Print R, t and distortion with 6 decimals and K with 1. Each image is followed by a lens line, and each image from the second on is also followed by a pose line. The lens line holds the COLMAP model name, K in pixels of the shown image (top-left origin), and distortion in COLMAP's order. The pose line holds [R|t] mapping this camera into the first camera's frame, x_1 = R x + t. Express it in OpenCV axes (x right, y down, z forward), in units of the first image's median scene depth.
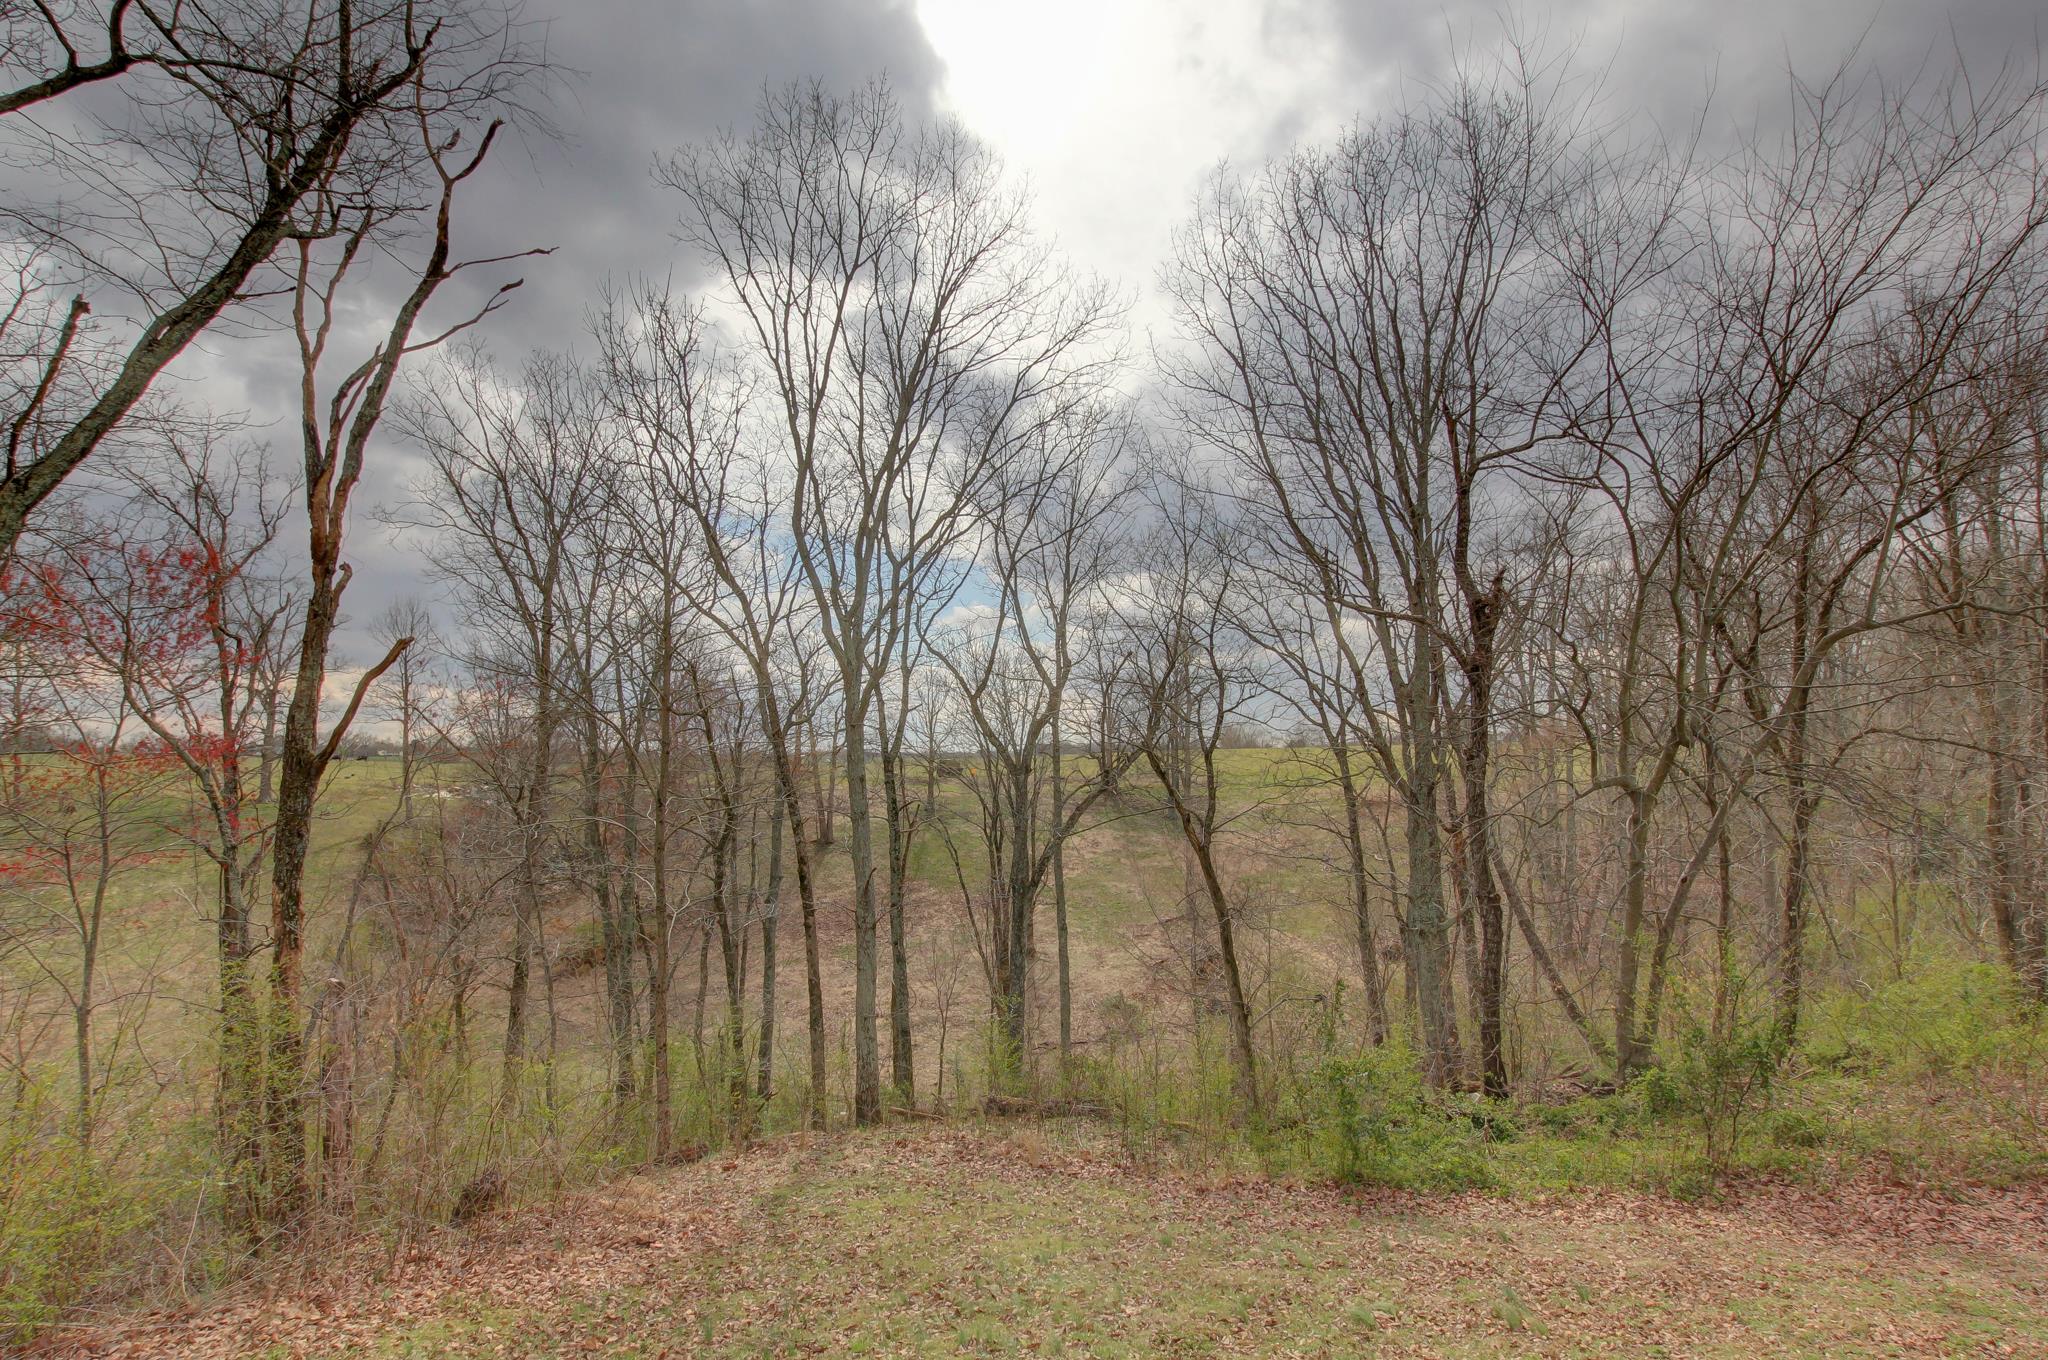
lens RADIAL K [[987.2, 0, 1022.0], [0, 987.2, 687.4], [0, 0, 1]] dist [-0.026526, 0.001587]
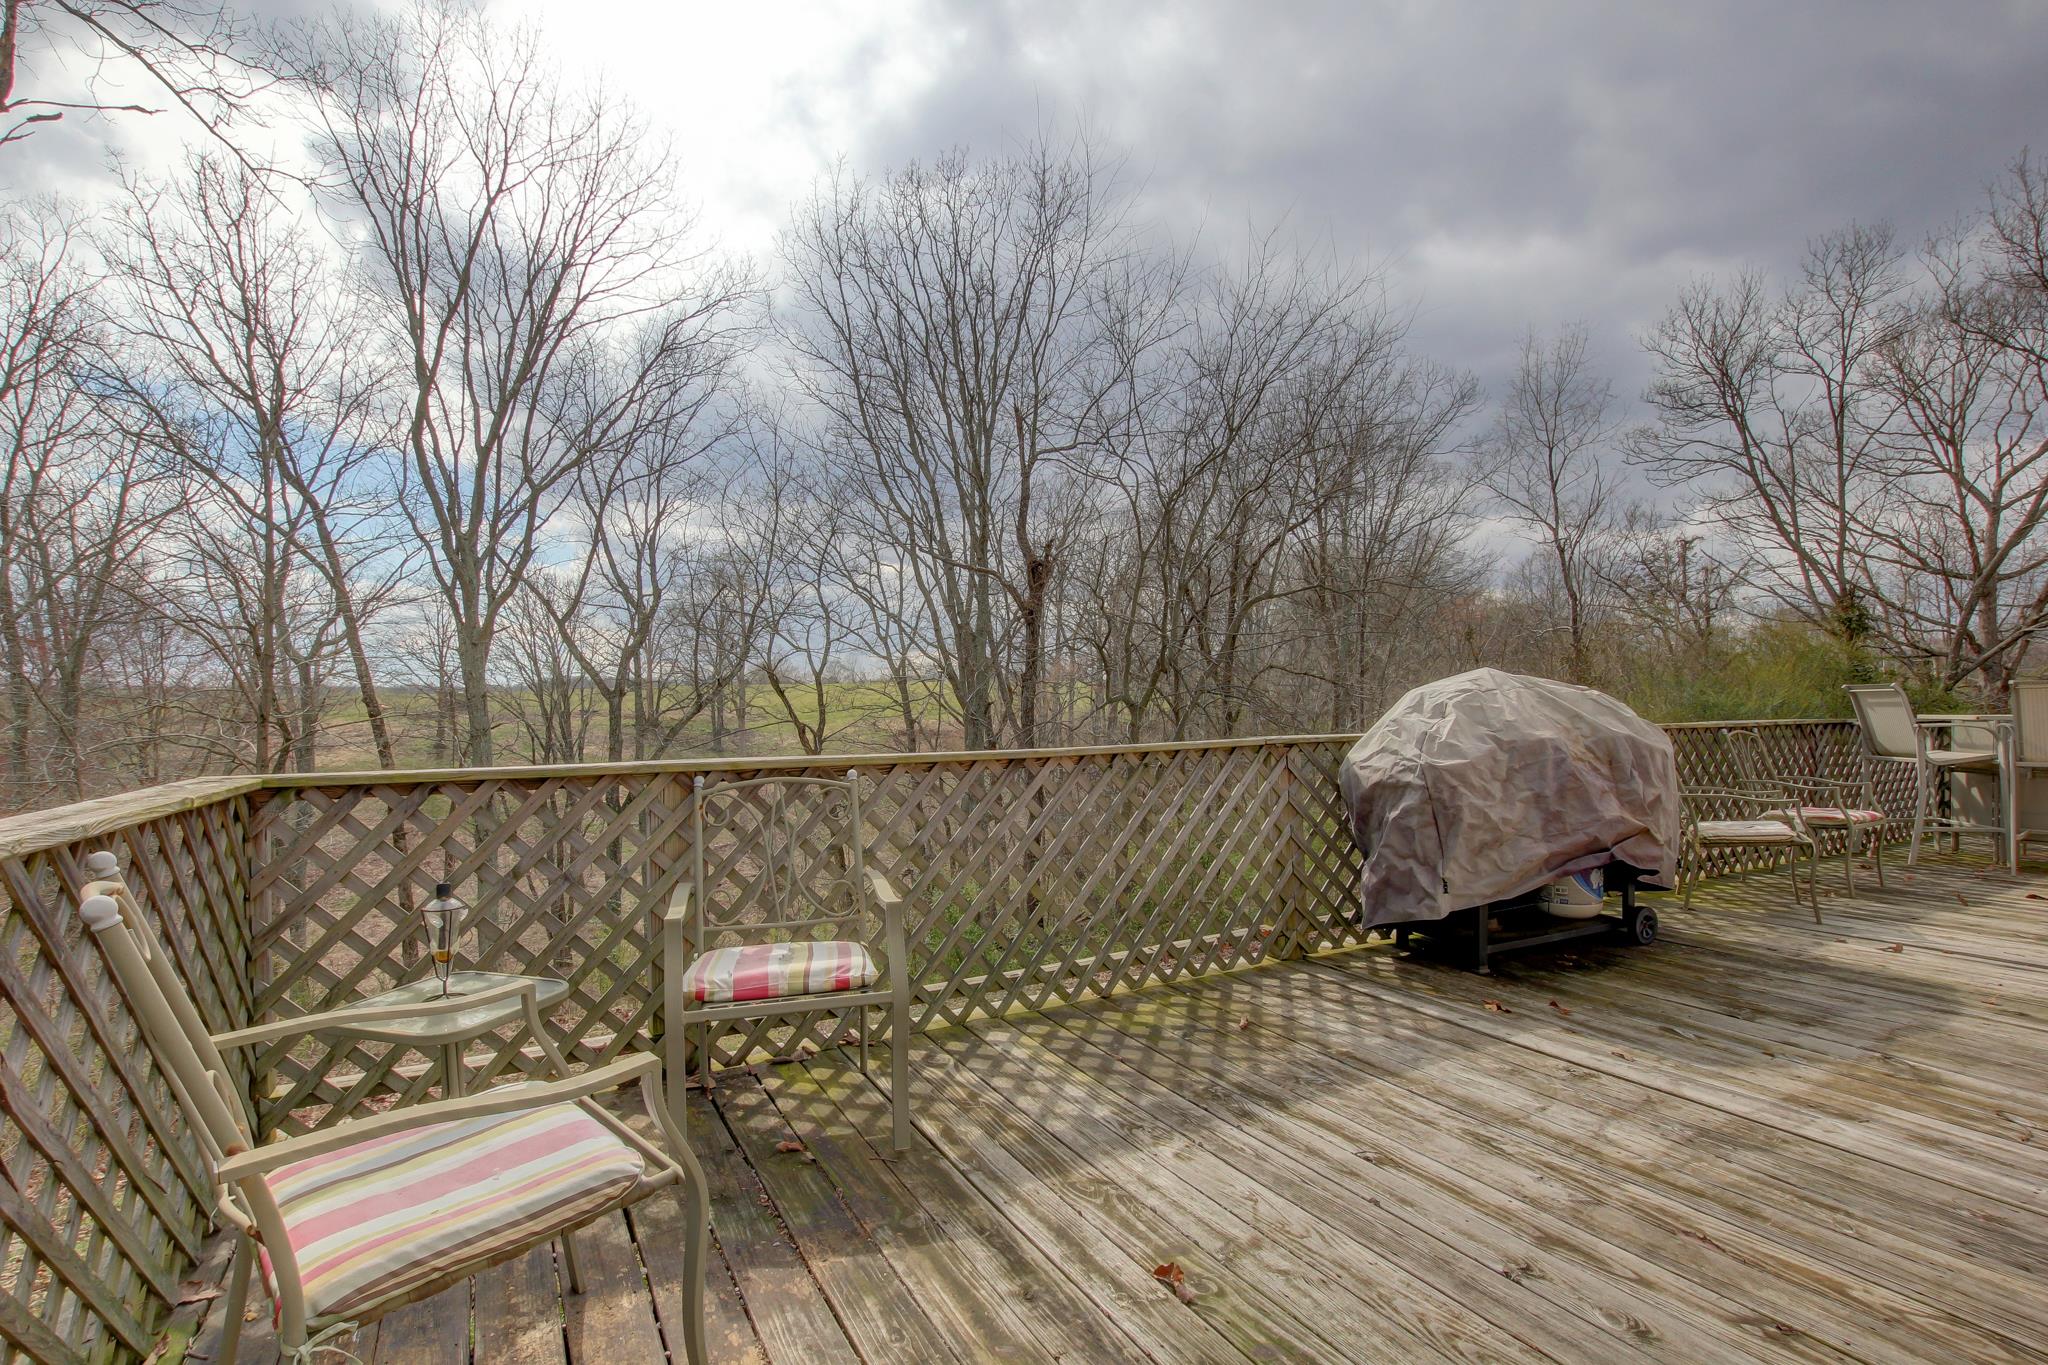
lens RADIAL K [[987.2, 0, 1026.6], [0, 987.2, 681.3], [0, 0, 1]] dist [-0.026526, 0.001587]
pose [[0.890871, 0.011072, 0.454122, -0.135444], [-0.038116, 0.997999, 0.050443, 0.005026], [-0.452655, -0.062248, 0.889510, -0.172325]]
